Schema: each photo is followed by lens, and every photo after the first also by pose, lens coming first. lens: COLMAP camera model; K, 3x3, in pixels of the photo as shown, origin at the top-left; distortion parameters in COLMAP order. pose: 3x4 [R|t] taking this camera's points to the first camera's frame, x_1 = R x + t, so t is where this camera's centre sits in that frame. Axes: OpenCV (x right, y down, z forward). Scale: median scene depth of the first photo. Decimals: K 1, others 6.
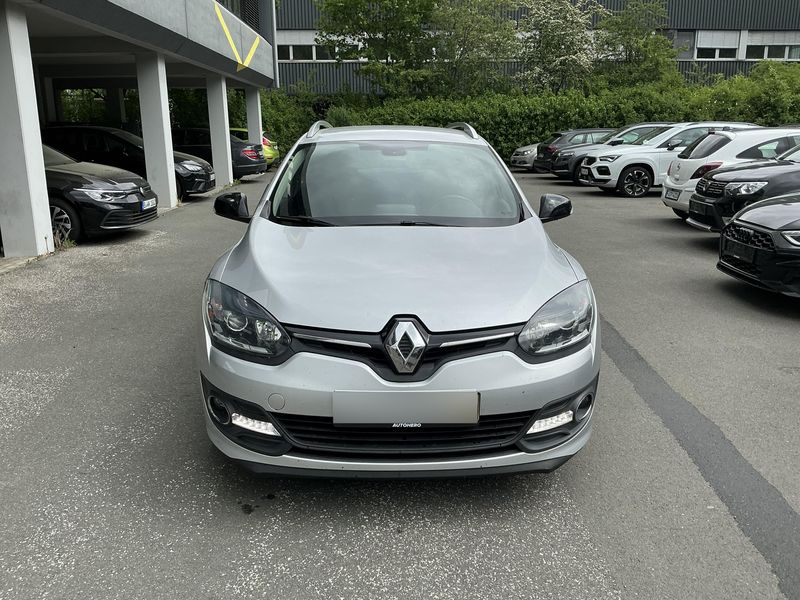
lens RADIAL K [[680.6, 0, 400.0], [0, 680.6, 308.6], [0, 0, 1]] dist [0.054623, -0.125574]
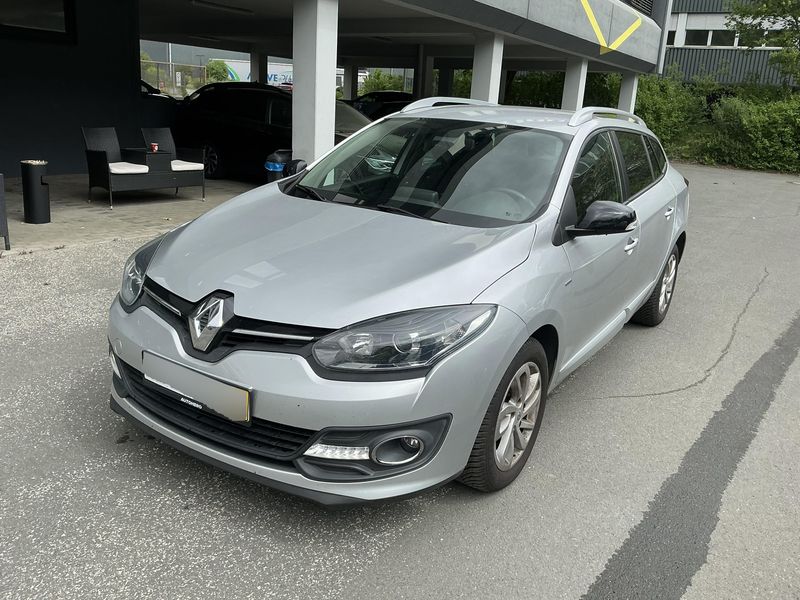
lens RADIAL K [[680.6, 0, 403.2], [0, 680.6, 295.1], [0, 0, 1]] dist [0.054623, -0.125574]
pose [[0.820446, 0.206815, -0.533007, 0.119083], [-0.206286, 0.976564, 0.061390, -0.015953], [0.533212, 0.059585, 0.843881, 0.053020]]
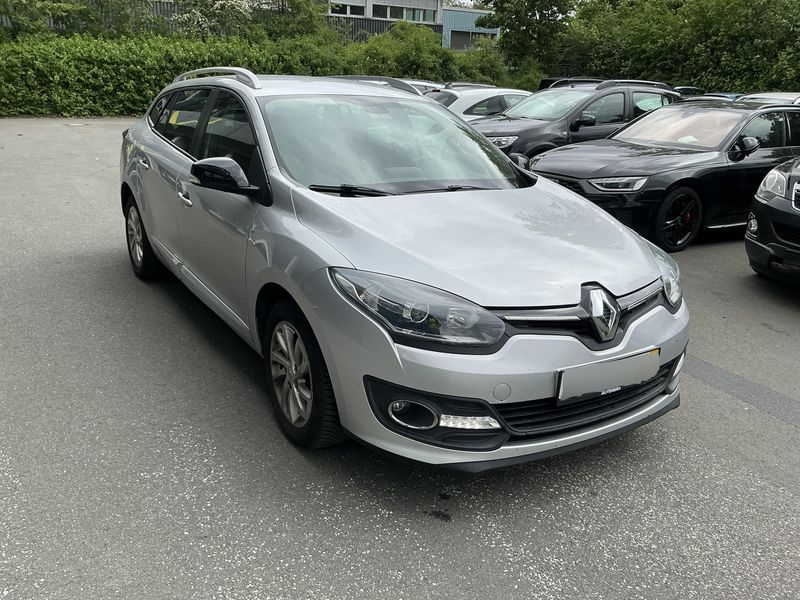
lens RADIAL K [[680.6, 0, 396.3], [0, 680.6, 306.0], [0, 0, 1]] dist [0.054623, -0.125574]
pose [[0.855670, -0.126586, 0.501802, -0.121596], [0.092482, 0.991418, 0.092398, -0.012430], [-0.509192, -0.032655, 0.860033, 0.046164]]
